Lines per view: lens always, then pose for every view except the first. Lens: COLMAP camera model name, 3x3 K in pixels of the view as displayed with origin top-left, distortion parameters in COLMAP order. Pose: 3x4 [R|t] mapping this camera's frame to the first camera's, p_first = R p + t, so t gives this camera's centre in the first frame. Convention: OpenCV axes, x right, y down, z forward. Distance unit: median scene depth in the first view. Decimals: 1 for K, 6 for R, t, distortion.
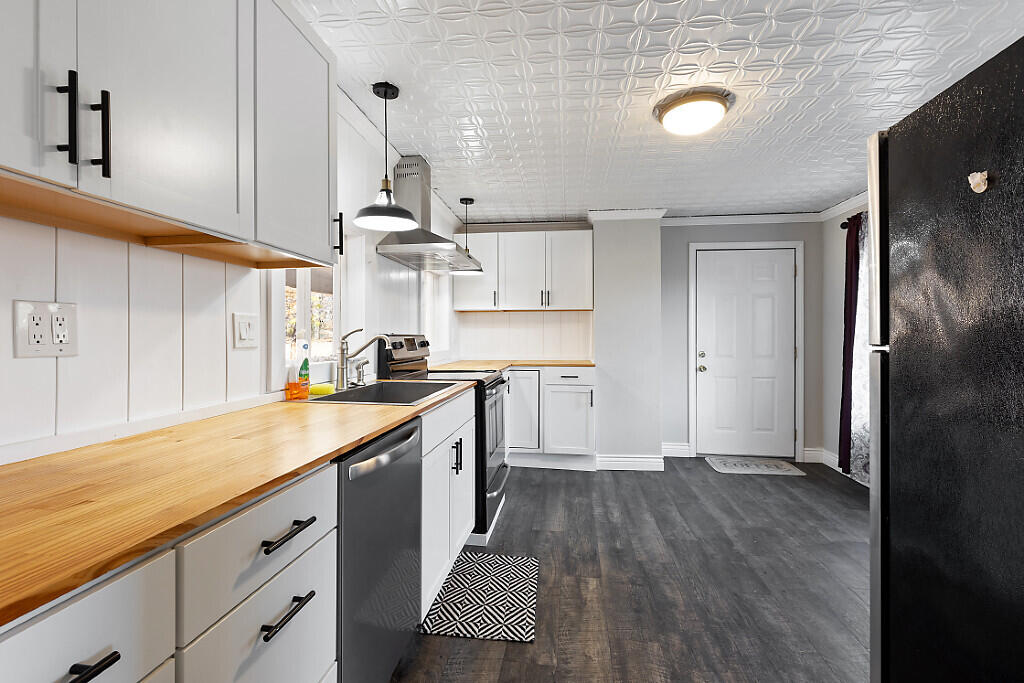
lens RADIAL K [[470.1, 0, 499.1], [0, 470.1, 335.5], [0, 0, 1]] dist [-0.003531, -0.000054]
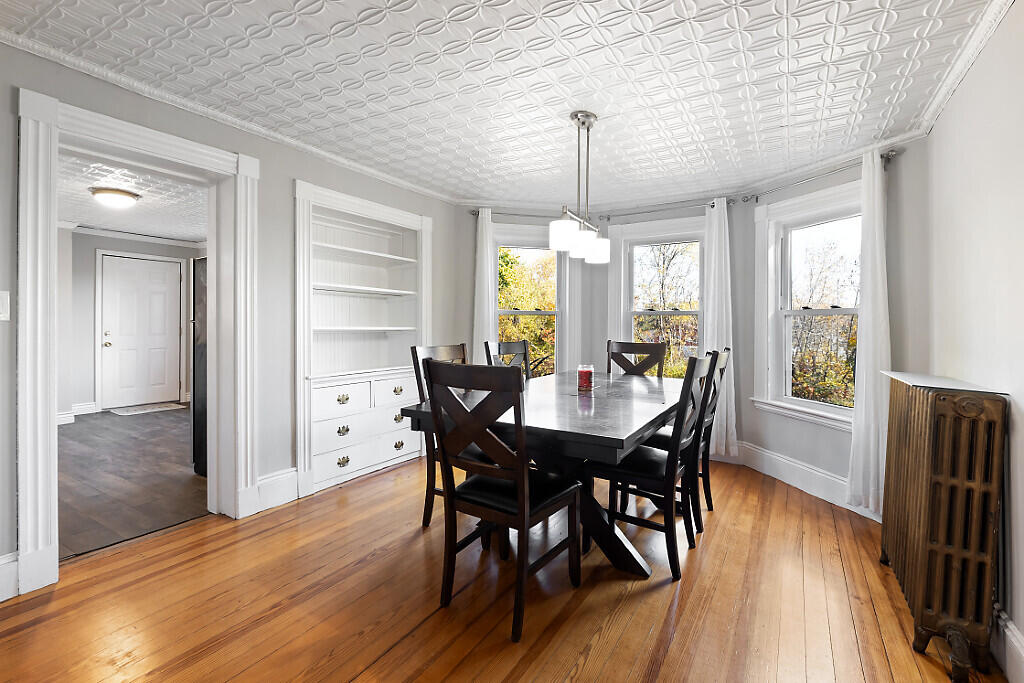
lens RADIAL K [[470.1, 0, 508.0], [0, 470.1, 322.3], [0, 0, 1]] dist [-0.003531, -0.000054]
pose [[0.407733, 0.003853, 0.913093, -0.414811], [-0.001233, 0.999993, -0.003669, 0.013908], [-0.913100, 0.000370, 0.407735, -0.752135]]
